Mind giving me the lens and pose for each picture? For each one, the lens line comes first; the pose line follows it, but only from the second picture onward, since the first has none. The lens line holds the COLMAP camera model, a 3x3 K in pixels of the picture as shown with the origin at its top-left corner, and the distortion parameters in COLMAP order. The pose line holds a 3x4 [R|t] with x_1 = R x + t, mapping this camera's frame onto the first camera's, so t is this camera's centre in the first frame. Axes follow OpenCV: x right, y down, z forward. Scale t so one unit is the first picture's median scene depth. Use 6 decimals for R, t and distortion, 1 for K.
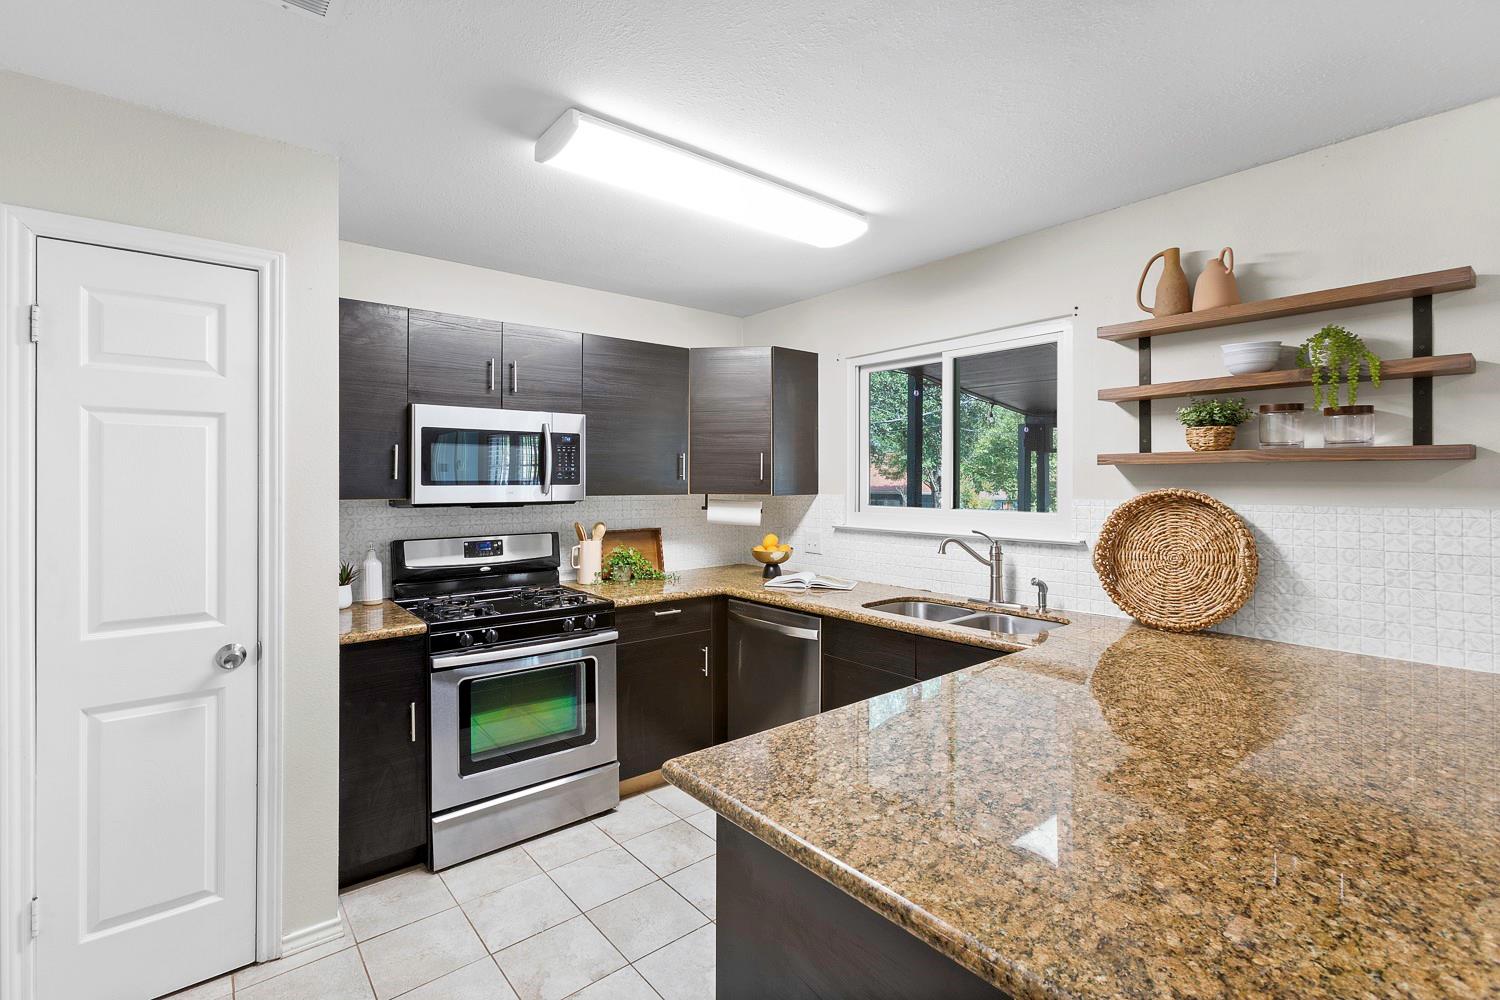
lens RADIAL K [[684.9, 0, 736.0], [0, 684.9, 481.5], [0, 0, 1]] dist [-0.020087, 0.012810]
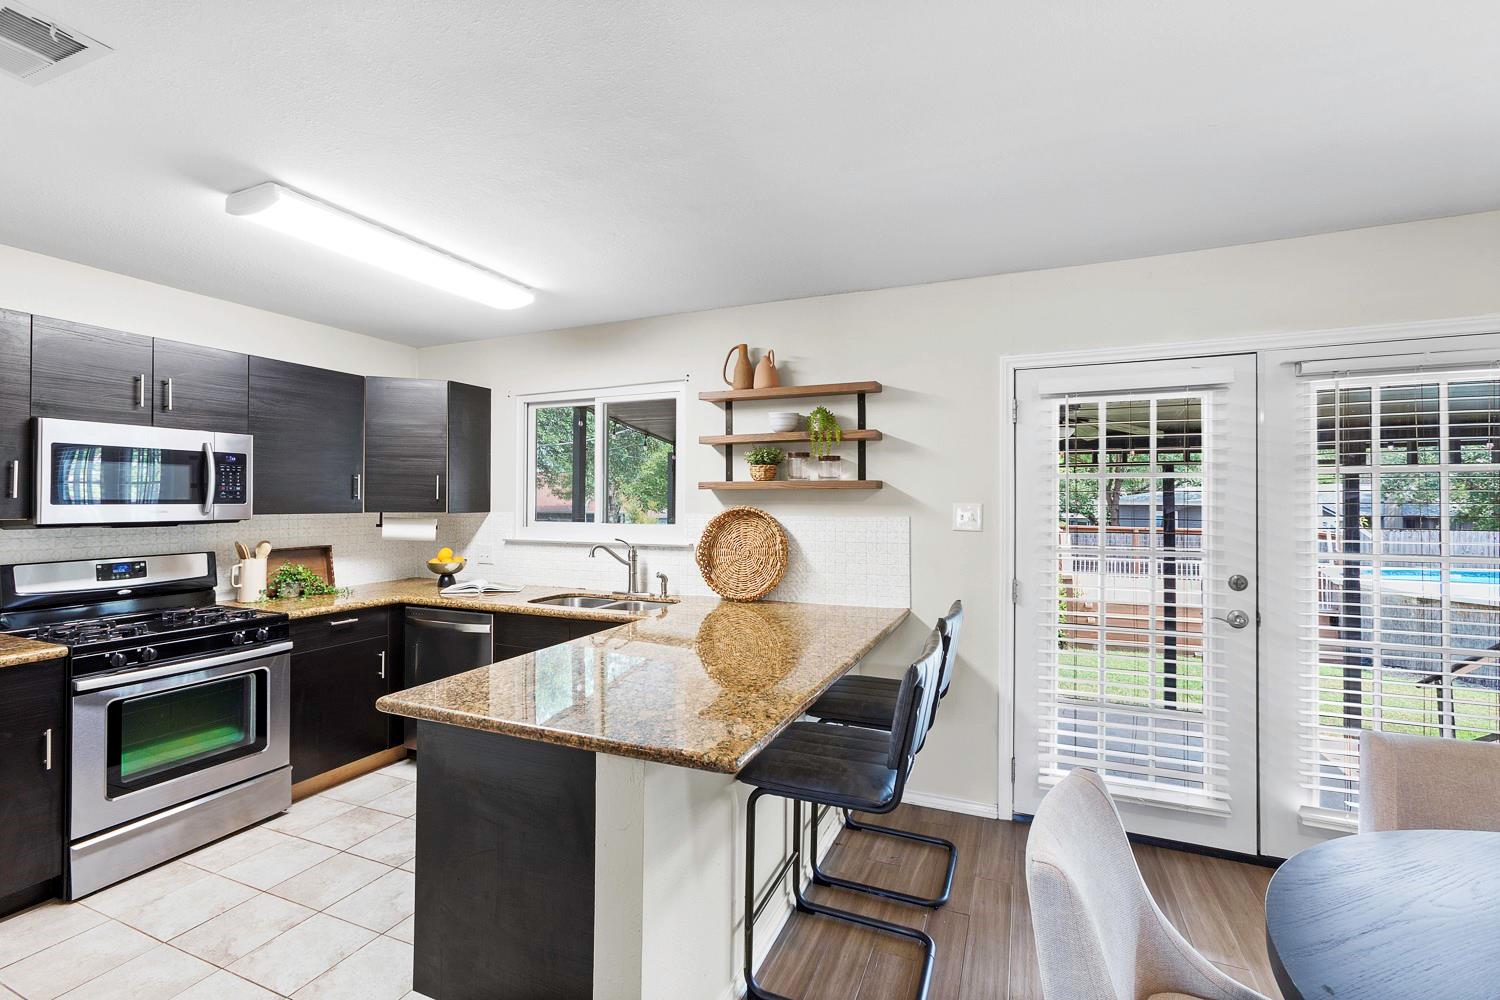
lens RADIAL K [[684.9, 0, 739.8], [0, 684.9, 491.7], [0, 0, 1]] dist [-0.020087, 0.012810]
pose [[0.890840, 0.007547, 0.454254, -0.036406], [-0.001305, 0.999900, -0.014054, 0.000433], [-0.454315, 0.011927, 0.890762, -0.273258]]
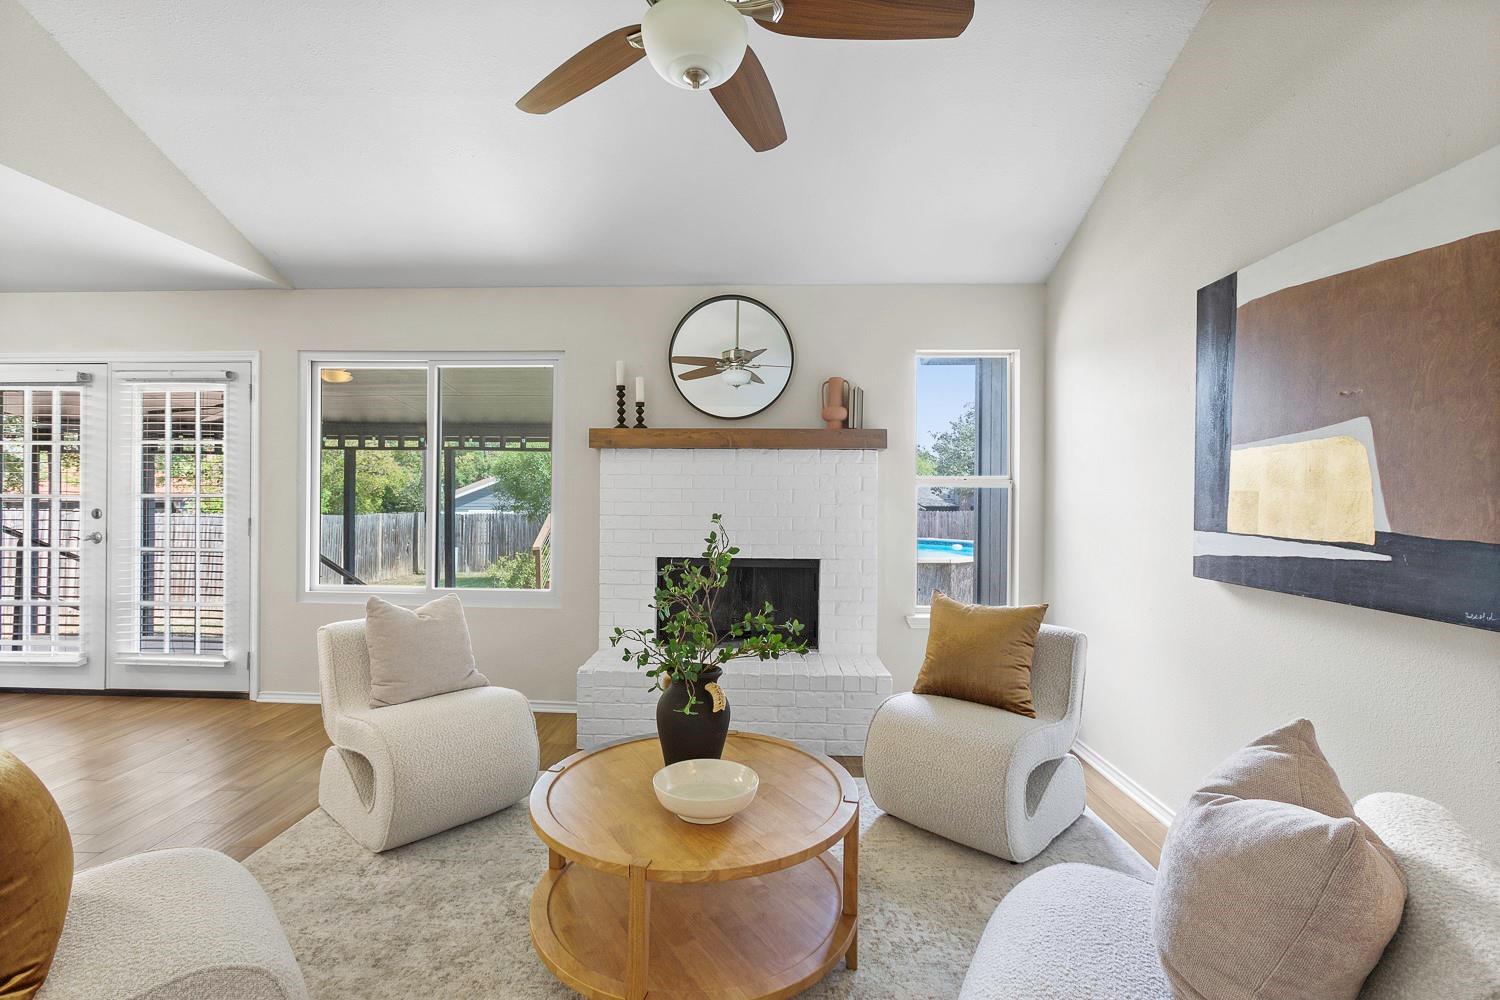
lens RADIAL K [[684.9, 0, 738.2], [0, 684.9, 499.4], [0, 0, 1]] dist [-0.020087, 0.012810]
pose [[0.662965, 0.001530, 0.748649, 0.841894], [-0.007362, 0.999963, 0.004477, 0.067382], [-0.748614, -0.008480, 0.662952, -1.747882]]
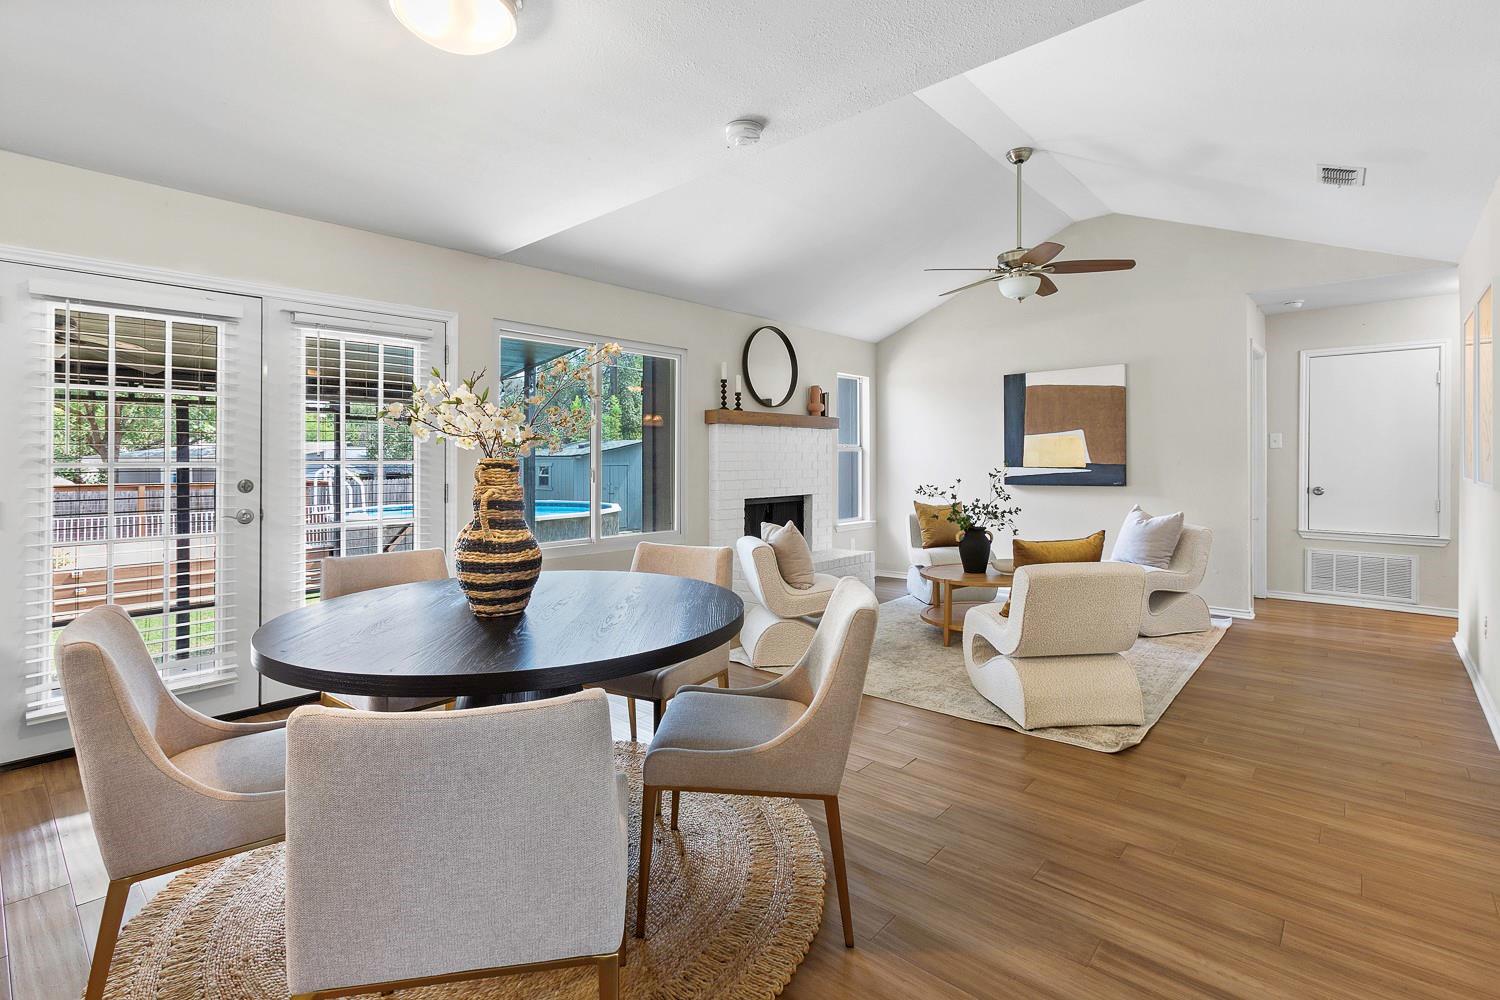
lens RADIAL K [[684.9, 0, 735.0], [0, 684.9, 454.7], [0, 0, 1]] dist [-0.020087, 0.012810]
pose [[-0.145947, 0.010518, 0.989237, -0.241843], [0.008403, 0.999921, -0.009392, 0.080121], [-0.989257, 0.006941, -0.146024, -0.392540]]
